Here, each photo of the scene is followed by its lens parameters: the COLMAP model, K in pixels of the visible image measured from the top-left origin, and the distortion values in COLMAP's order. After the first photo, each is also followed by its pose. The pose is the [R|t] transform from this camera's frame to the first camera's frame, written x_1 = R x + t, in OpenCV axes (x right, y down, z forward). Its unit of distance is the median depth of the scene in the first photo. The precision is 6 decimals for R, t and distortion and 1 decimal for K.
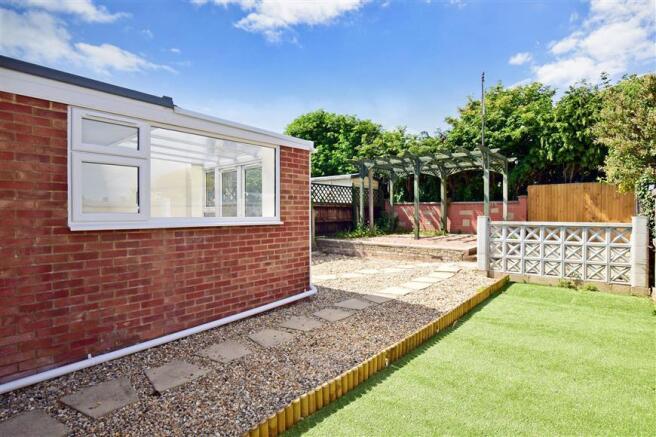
lens RADIAL K [[346.3, 0, 328.1], [0, 346.3, 216.3], [0, 0, 1]] dist [0.001700, 0.000566]
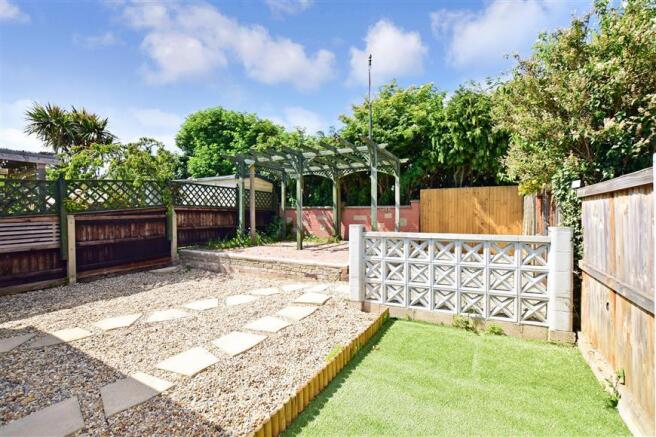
lens RADIAL K [[288.9, 0, 328.0], [0, 288.9, 218.5], [0, 0, 1]] dist [-0.002921, -0.000477]
pose [[0.980622, 0.000572, 0.195911, 0.178836], [-0.000160, 0.999998, -0.002120, -0.007774], [-0.195911, 0.002048, 0.980619, 0.281148]]
